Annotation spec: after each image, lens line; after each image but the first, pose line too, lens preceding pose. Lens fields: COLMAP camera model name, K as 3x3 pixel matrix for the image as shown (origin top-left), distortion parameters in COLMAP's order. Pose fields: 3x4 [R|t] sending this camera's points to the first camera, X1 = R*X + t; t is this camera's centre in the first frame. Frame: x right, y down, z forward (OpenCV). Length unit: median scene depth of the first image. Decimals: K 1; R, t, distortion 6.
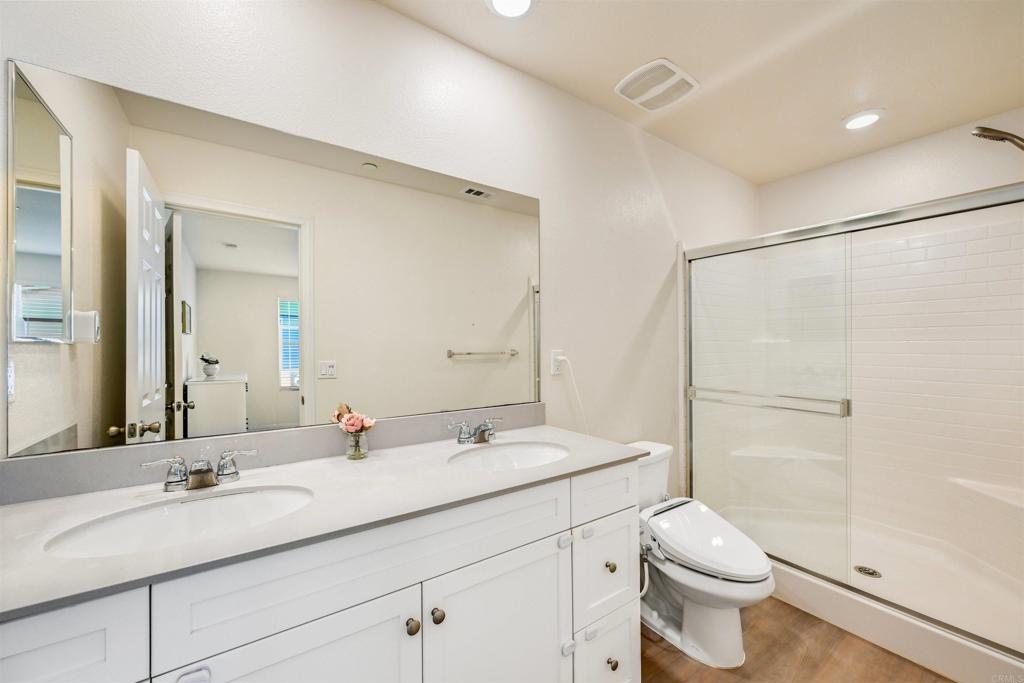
lens RADIAL K [[398.7, 0, 512.0], [0, 398.7, 342.7], [0, 0, 1]] dist [-0.004365, -0.000472]
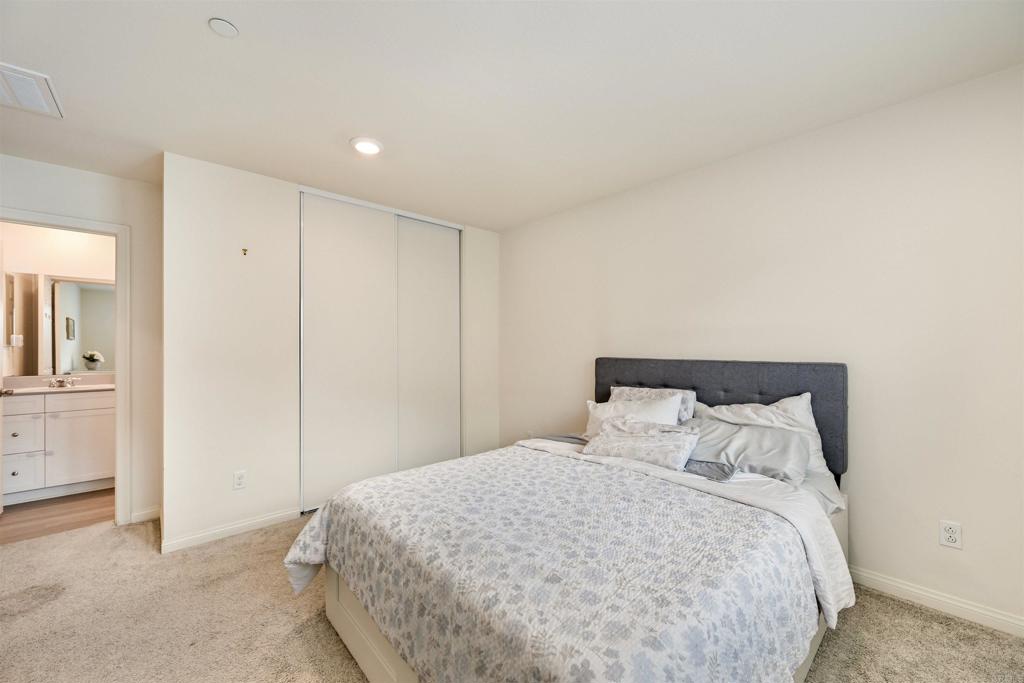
lens RADIAL K [[398.7, 0, 515.8], [0, 398.7, 345.7], [0, 0, 1]] dist [-0.004365, -0.000472]
pose [[0.990308, -0.003408, 0.138845, 0.576472], [0.002916, 0.999989, 0.003746, -0.000622], [-0.138857, -0.003305, 0.990307, -0.641763]]
